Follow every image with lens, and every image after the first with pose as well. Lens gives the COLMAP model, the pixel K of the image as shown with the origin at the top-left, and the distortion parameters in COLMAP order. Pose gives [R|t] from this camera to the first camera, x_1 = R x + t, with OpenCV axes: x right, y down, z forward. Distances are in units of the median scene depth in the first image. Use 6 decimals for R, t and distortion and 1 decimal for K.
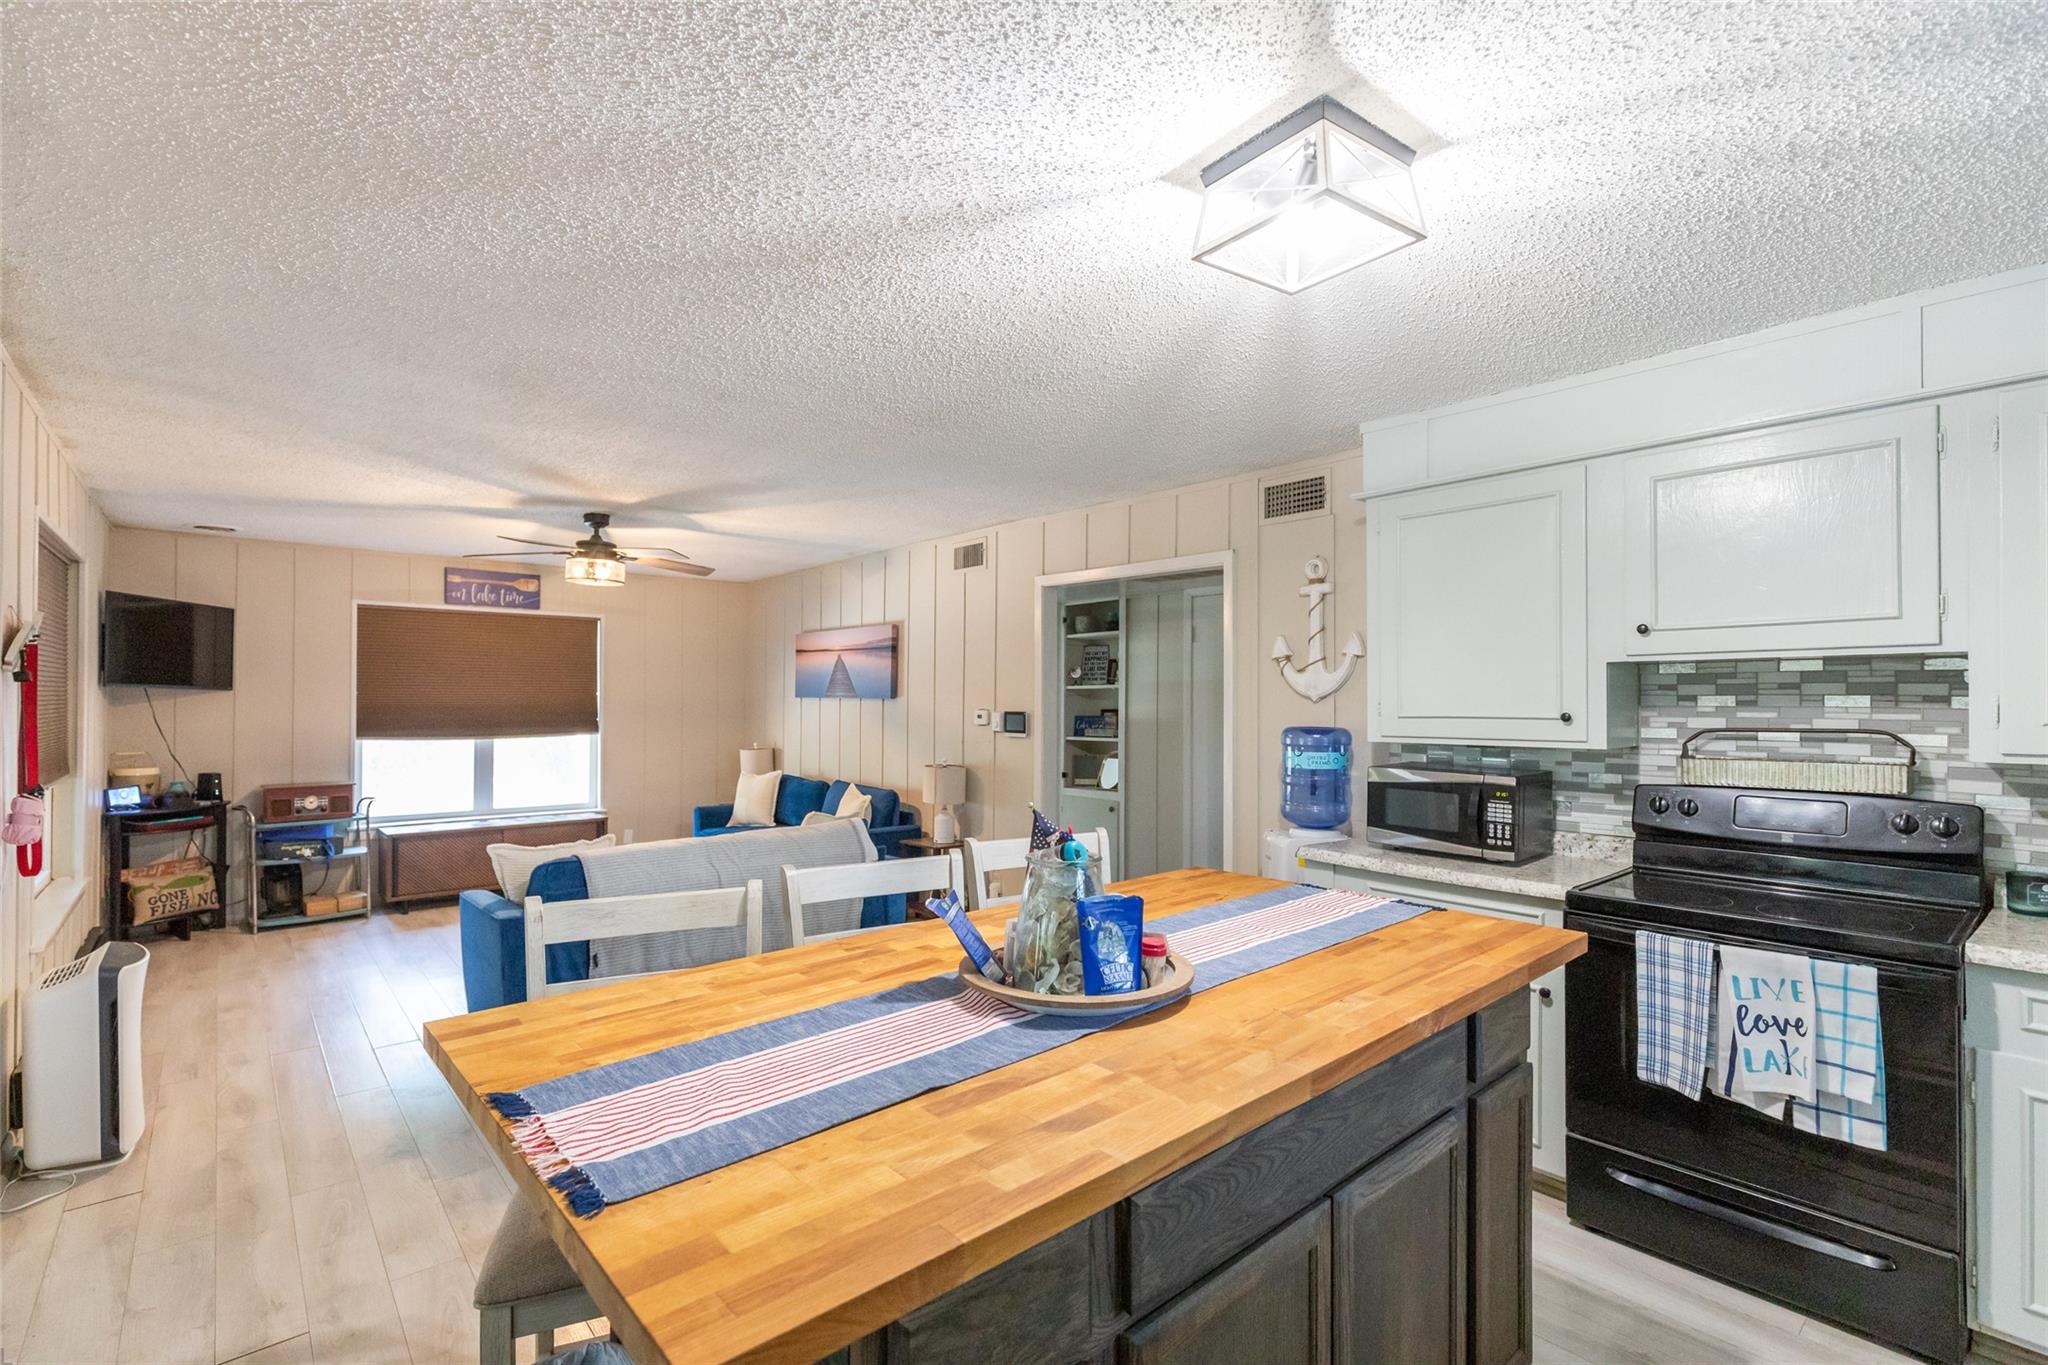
lens RADIAL K [[930.7, 0, 1022.4], [0, 930.7, 691.2], [0, 0, 1]] dist [-0.000364, 0.000002]
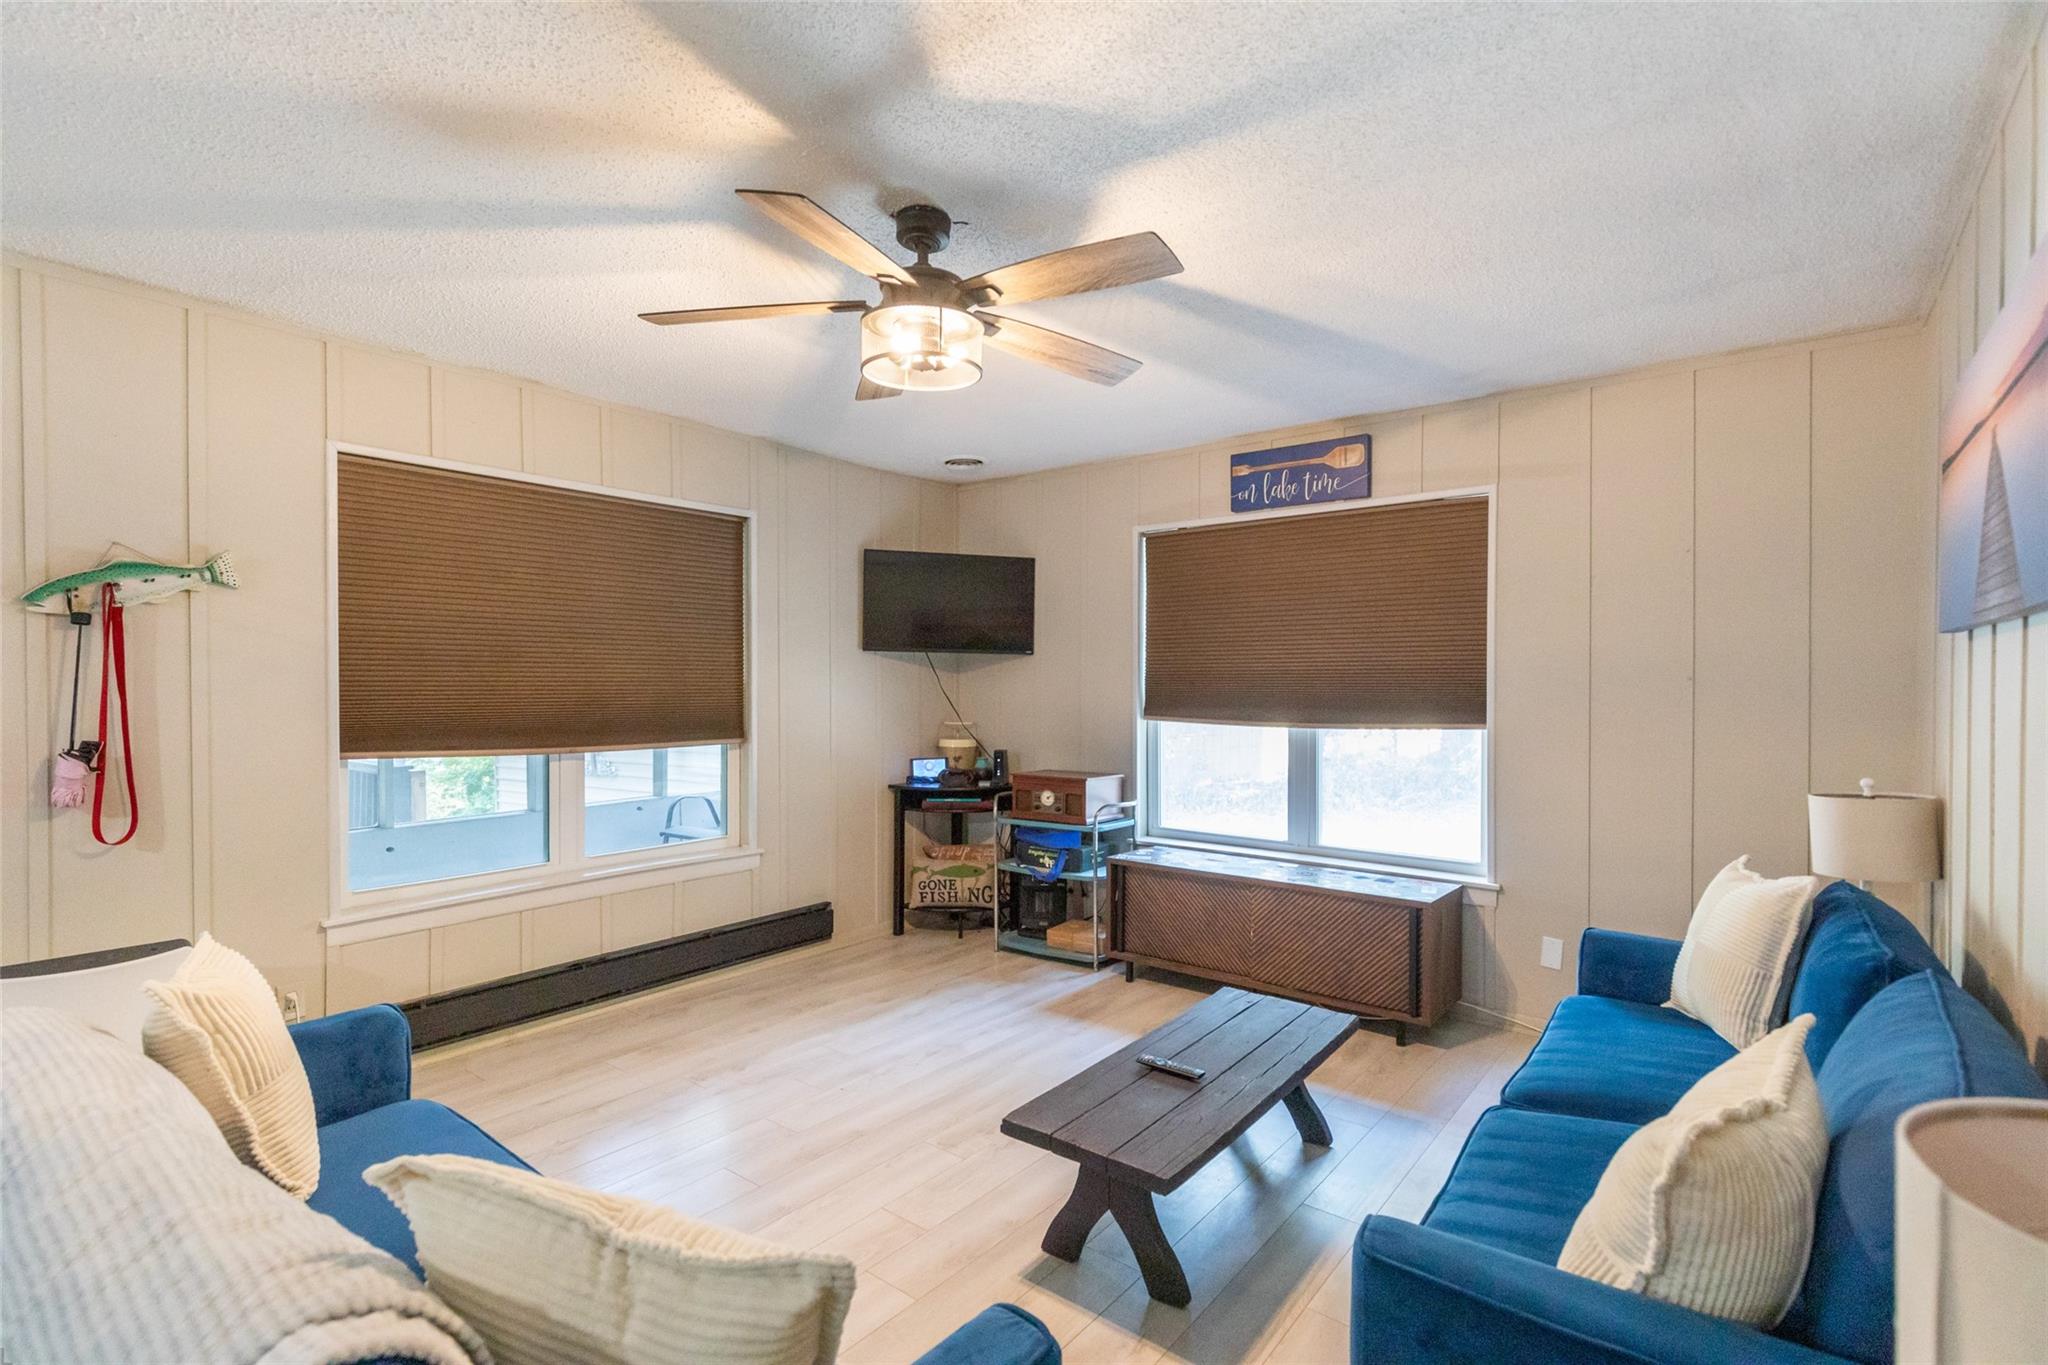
lens RADIAL K [[930.7, 0, 1022.5], [0, 930.7, 691.9], [0, 0, 1]] dist [-0.000364, 0.000002]
pose [[0.178631, 0.009968, -0.983866, -0.016689], [0.006517, 0.999915, 0.011314, 0.021402], [0.983895, -0.008433, 0.178550, 0.774794]]
